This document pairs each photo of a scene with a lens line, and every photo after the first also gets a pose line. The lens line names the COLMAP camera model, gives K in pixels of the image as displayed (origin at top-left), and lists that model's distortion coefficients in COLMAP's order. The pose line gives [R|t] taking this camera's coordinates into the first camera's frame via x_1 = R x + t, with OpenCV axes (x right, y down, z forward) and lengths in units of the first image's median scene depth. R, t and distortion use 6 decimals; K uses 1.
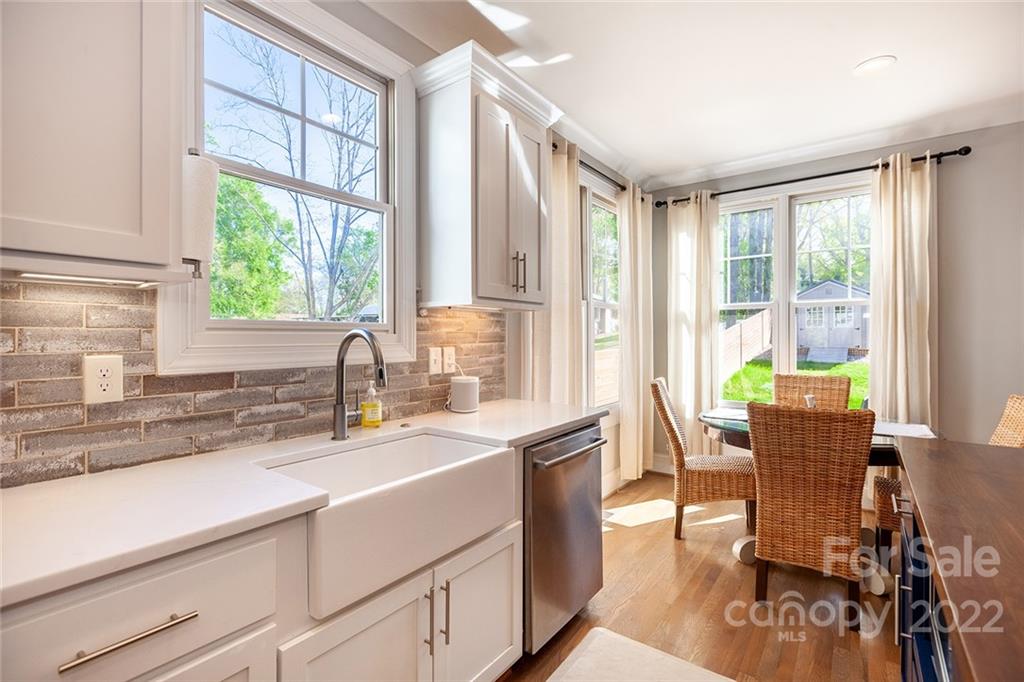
lens RADIAL K [[478.5, 0, 493.5], [0, 478.5, 334.5], [0, 0, 1]] dist [-0.001006, -0.000420]
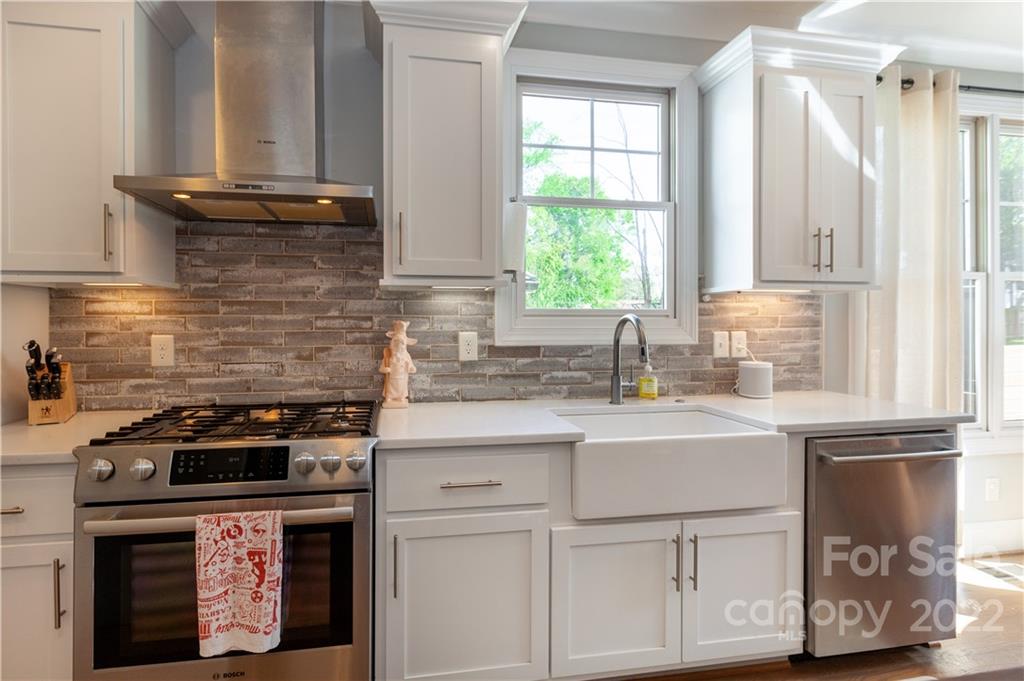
lens RADIAL K [[474.2, 0, 458.0], [0, 474.2, 324.0], [0, 0, 1]] dist [-0.001291, -0.000242]
pose [[0.727822, 0.003393, -0.685758, 0.176028], [0.002877, 0.999964, 0.008000, 0.001137], [0.685760, -0.007796, 0.727786, -0.137012]]
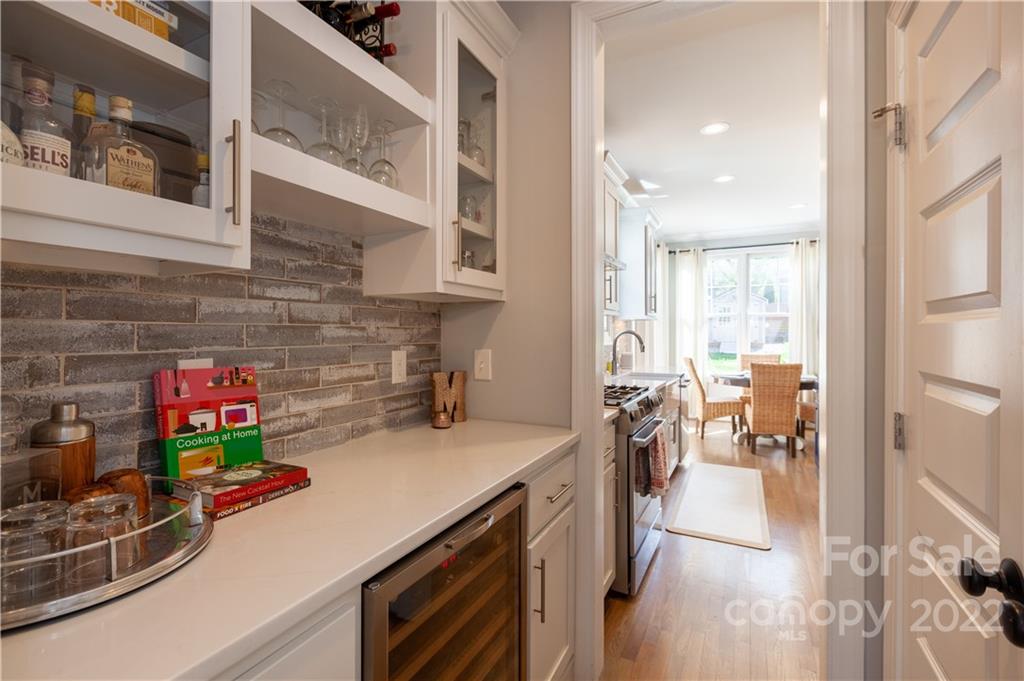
lens RADIAL K [[478.5, 0, 493.5], [0, 478.5, 334.0], [0, 0, 1]] dist [-0.001006, -0.000420]
pose [[0.985887, 0.002987, 0.167388, -1.076299], [-0.004492, 0.999953, 0.008613, -0.009836], [-0.167354, -0.009243, 0.985854, -1.054855]]
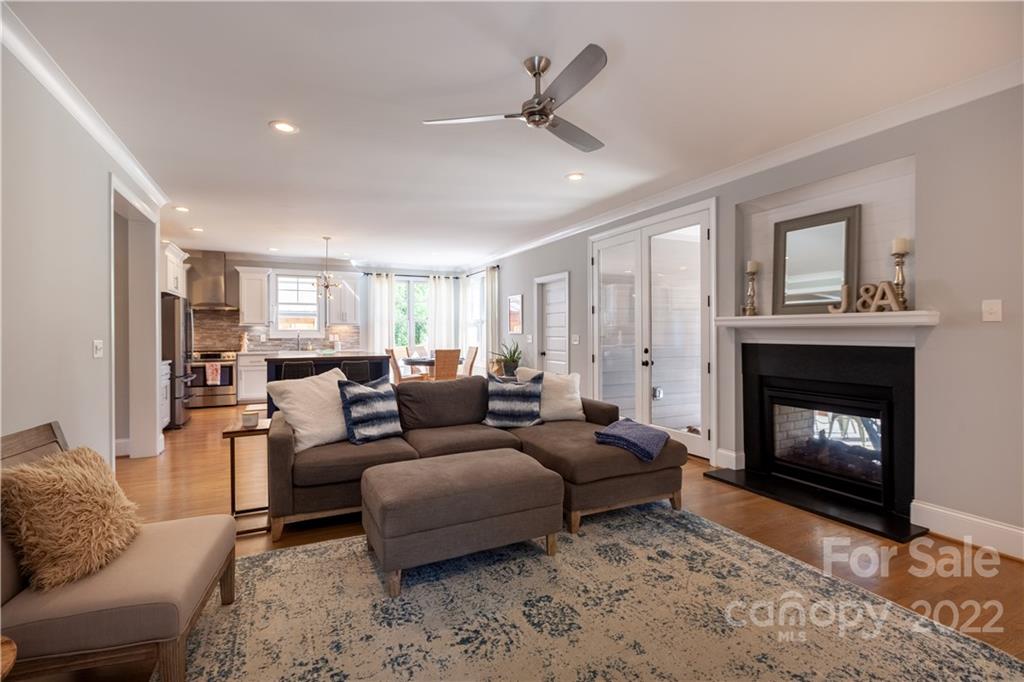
lens RADIAL K [[478.5, 0, 493.5], [0, 478.5, 334.5], [0, 0, 1]] dist [-0.001006, -0.000420]
pose [[0.883611, 0.002869, -0.468213, 3.381762], [0.003540, 0.999912, 0.012808, -0.027100], [0.468209, -0.012975, 0.883523, -2.247502]]
